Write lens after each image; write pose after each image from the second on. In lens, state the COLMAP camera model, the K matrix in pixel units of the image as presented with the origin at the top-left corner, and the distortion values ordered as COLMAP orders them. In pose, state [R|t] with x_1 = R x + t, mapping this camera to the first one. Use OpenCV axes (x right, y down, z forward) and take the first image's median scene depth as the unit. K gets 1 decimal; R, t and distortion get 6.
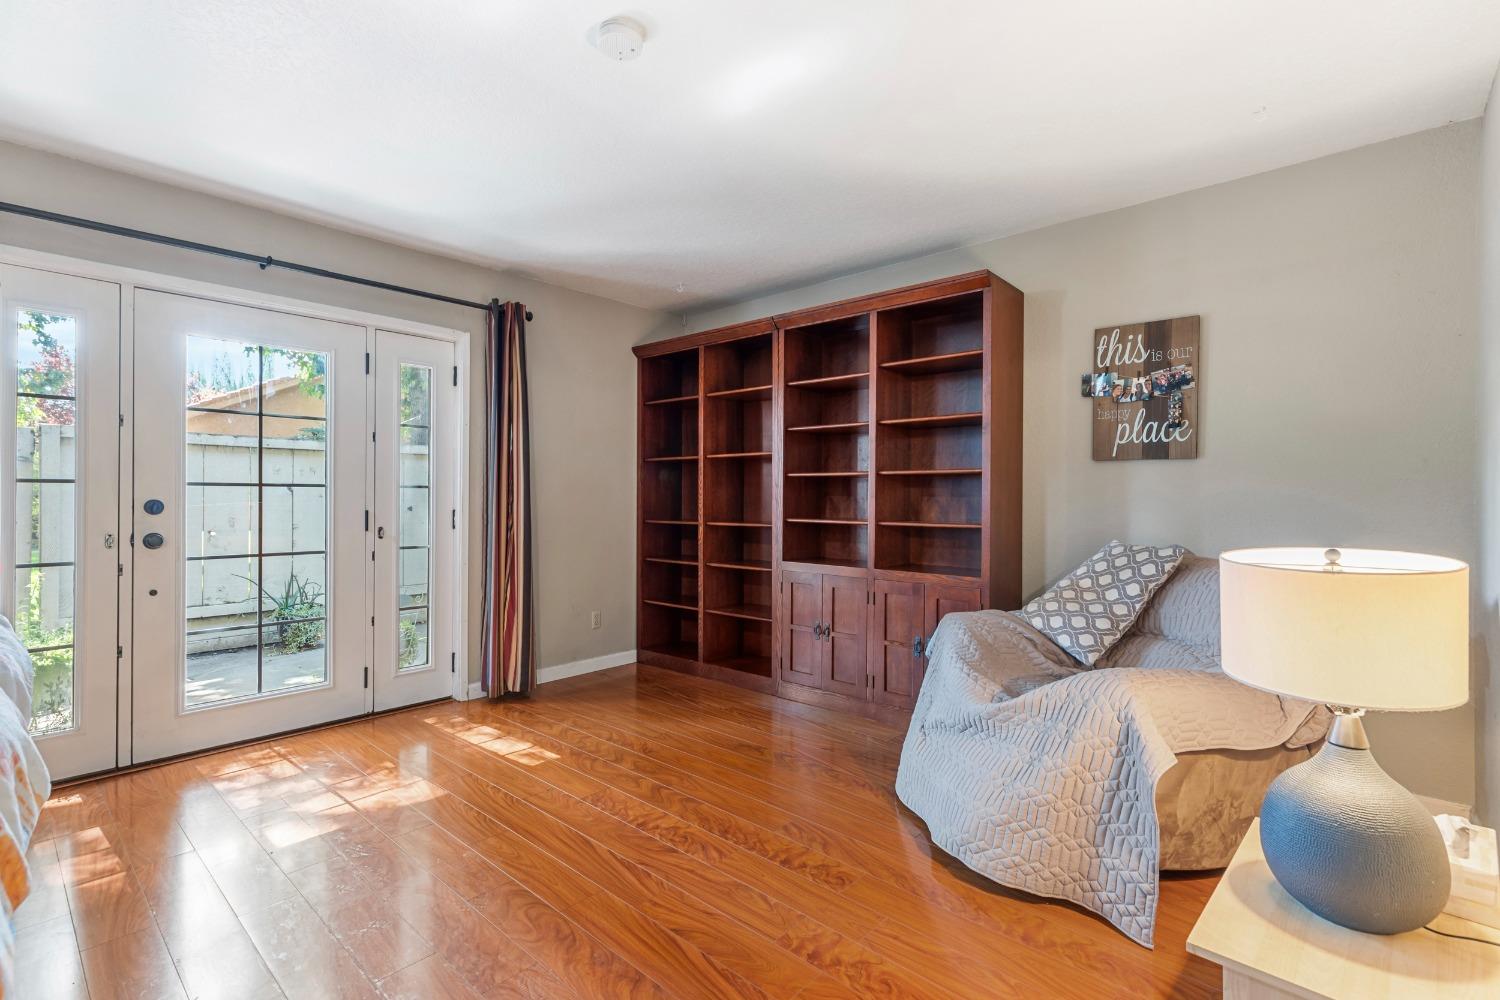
lens RADIAL K [[682.2, 0, 756.3], [0, 682.2, 497.7], [0, 0, 1]] dist [0.000297, -0.000465]
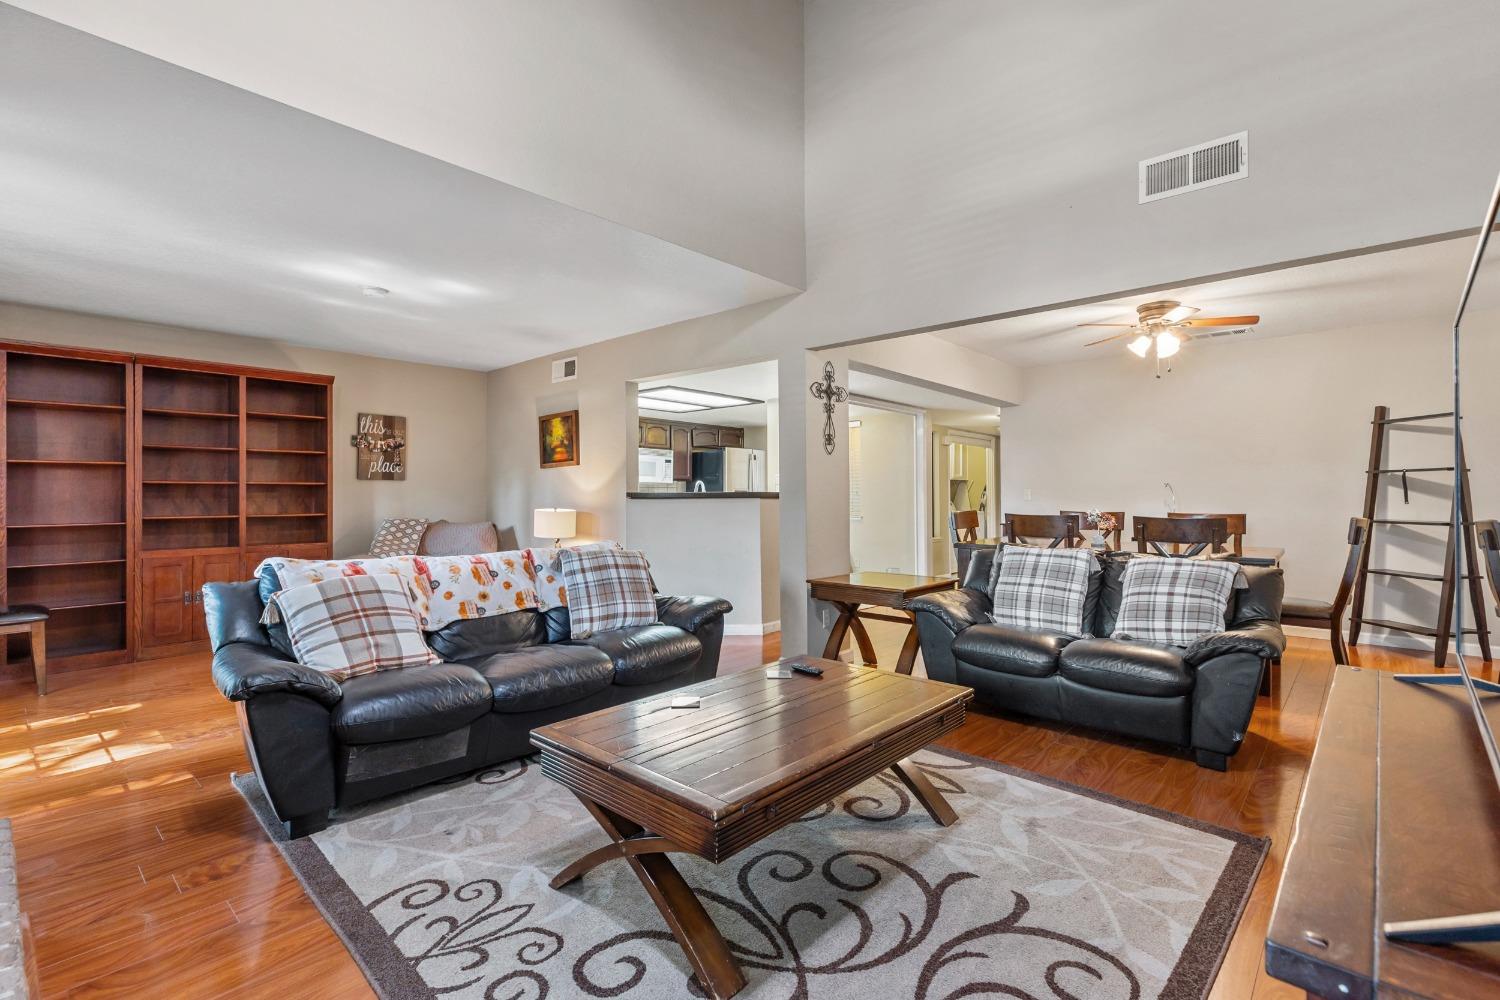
lens RADIAL K [[682.2, 0, 756.3], [0, 682.2, 497.7], [0, 0, 1]] dist [0.000297, -0.000465]
pose [[0.001998, -0.004458, 0.999988, -1.559996], [0.004608, 0.999979, 0.004449, -0.005060], [-0.999987, 0.004599, 0.002019, -0.161671]]
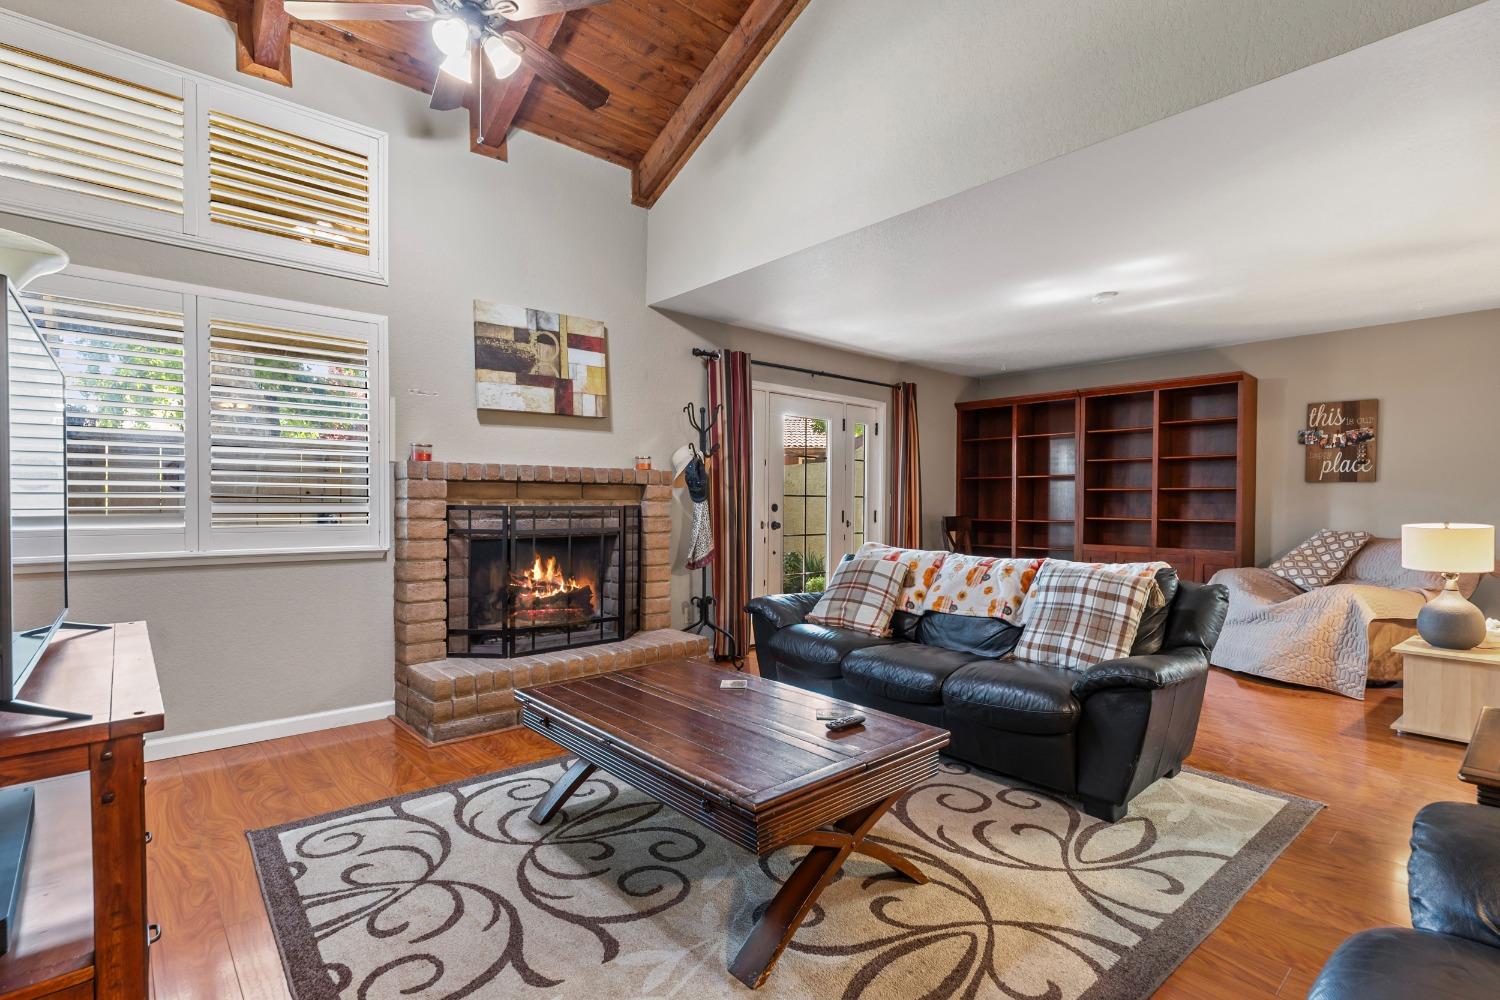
lens RADIAL K [[710.5, 0, 751.1], [0, 710.5, 508.8], [0, 0, 1]] dist [0.001609, -0.000739]
pose [[0.993817, 0.004023, -0.110954, -0.703371], [-0.003143, 0.999962, 0.008110, 0.000915], [0.110982, -0.007712, 0.993792, -0.935640]]
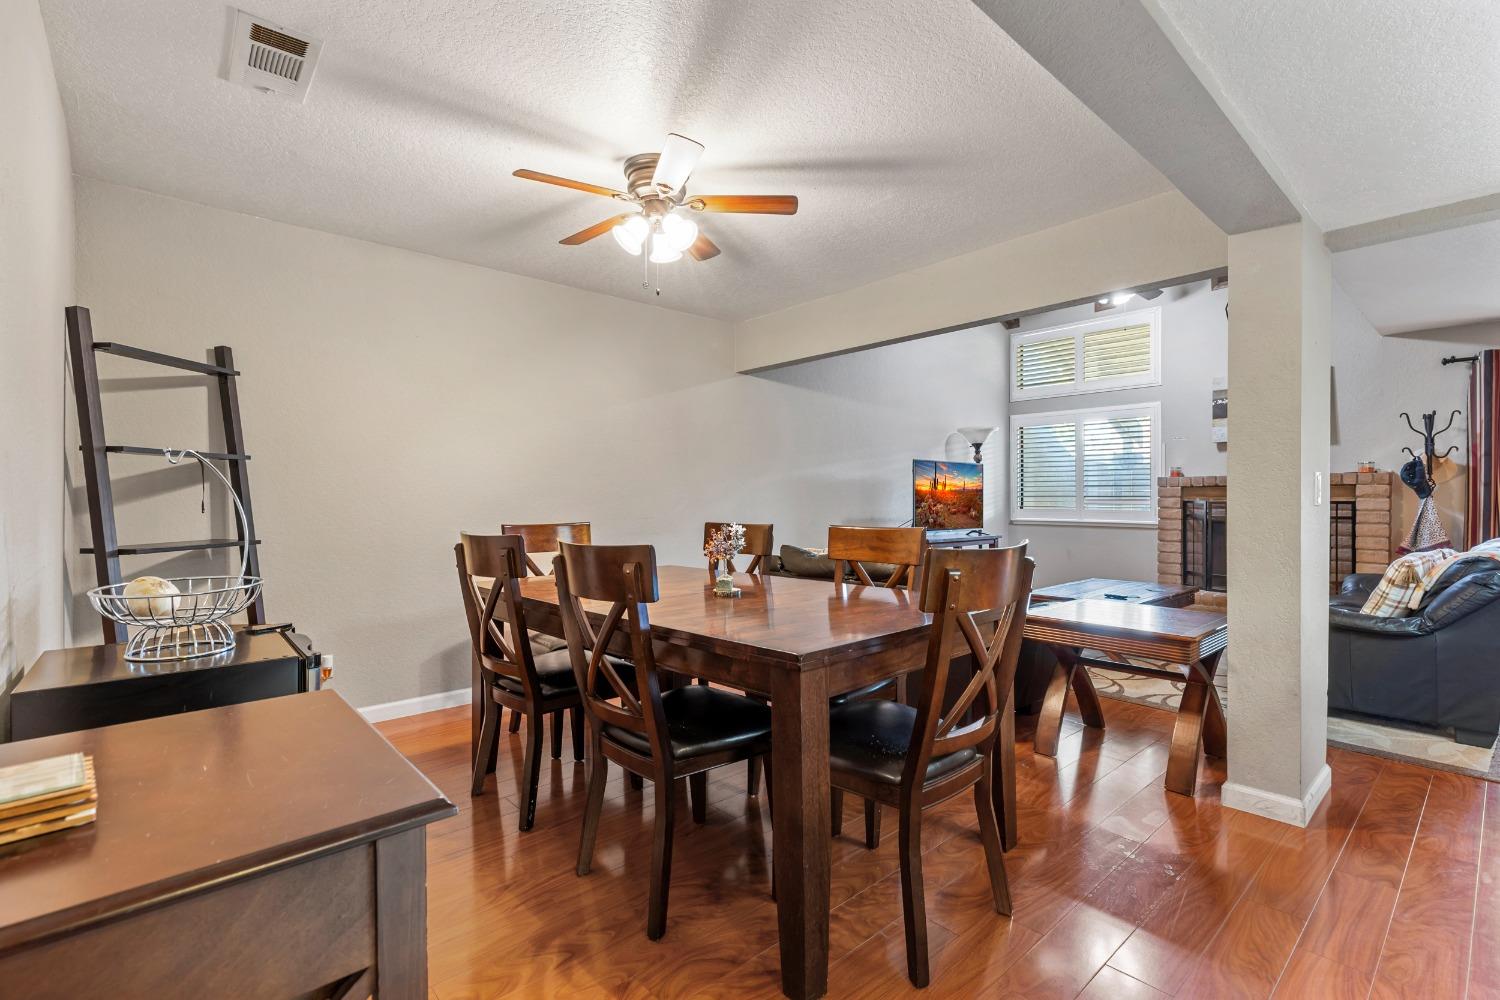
lens RADIAL K [[670.0, 0, 733.8], [0, 670.0, 500.3], [0, 0, 1]] dist [-0.020919, 0.000263]
pose [[-0.140715, 0.000470, -0.990050, 0.901277], [-0.003388, 0.999994, 0.000956, 0.008248], [0.990044, 0.003489, -0.140713, -0.861193]]
